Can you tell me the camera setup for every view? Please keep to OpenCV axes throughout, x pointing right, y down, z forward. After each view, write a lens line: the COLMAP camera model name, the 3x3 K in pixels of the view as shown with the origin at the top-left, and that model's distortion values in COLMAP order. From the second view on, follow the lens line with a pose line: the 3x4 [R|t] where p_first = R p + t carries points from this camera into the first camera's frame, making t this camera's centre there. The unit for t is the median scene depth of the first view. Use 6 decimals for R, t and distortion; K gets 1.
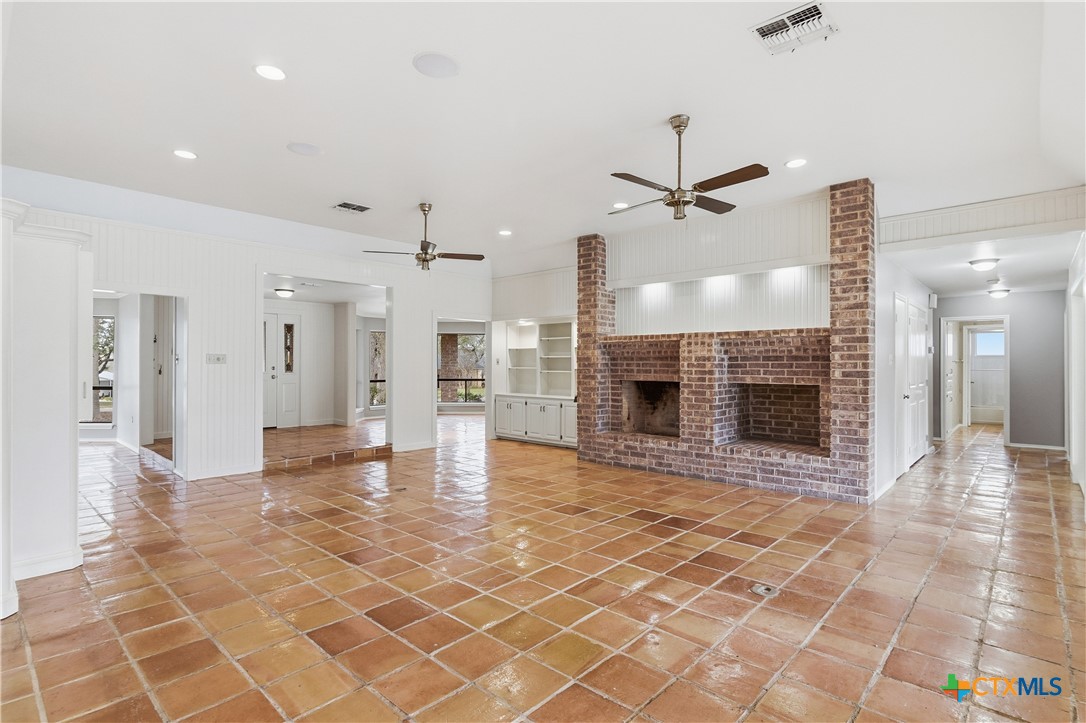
lens RADIAL K [[530.5, 0, 544.8], [0, 530.5, 355.4], [0, 0, 1]] dist [-0.000264, -0.000334]
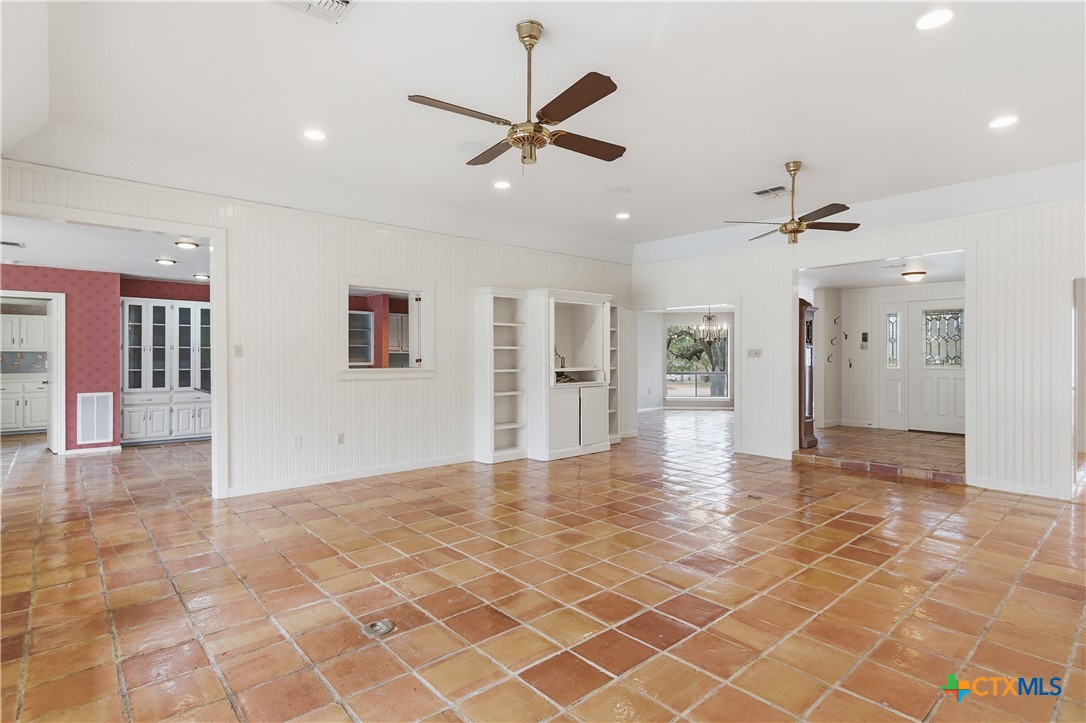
lens RADIAL K [[540.0, 0, 543.9], [0, 540.0, 350.3], [0, 0, 1]] dist [-0.002782, -0.000824]
pose [[-0.090727, -0.011405, -0.995811, 1.007225], [0.010085, 0.999873, -0.012370, 0.016913], [0.995825, -0.011165, -0.090600, 1.089848]]
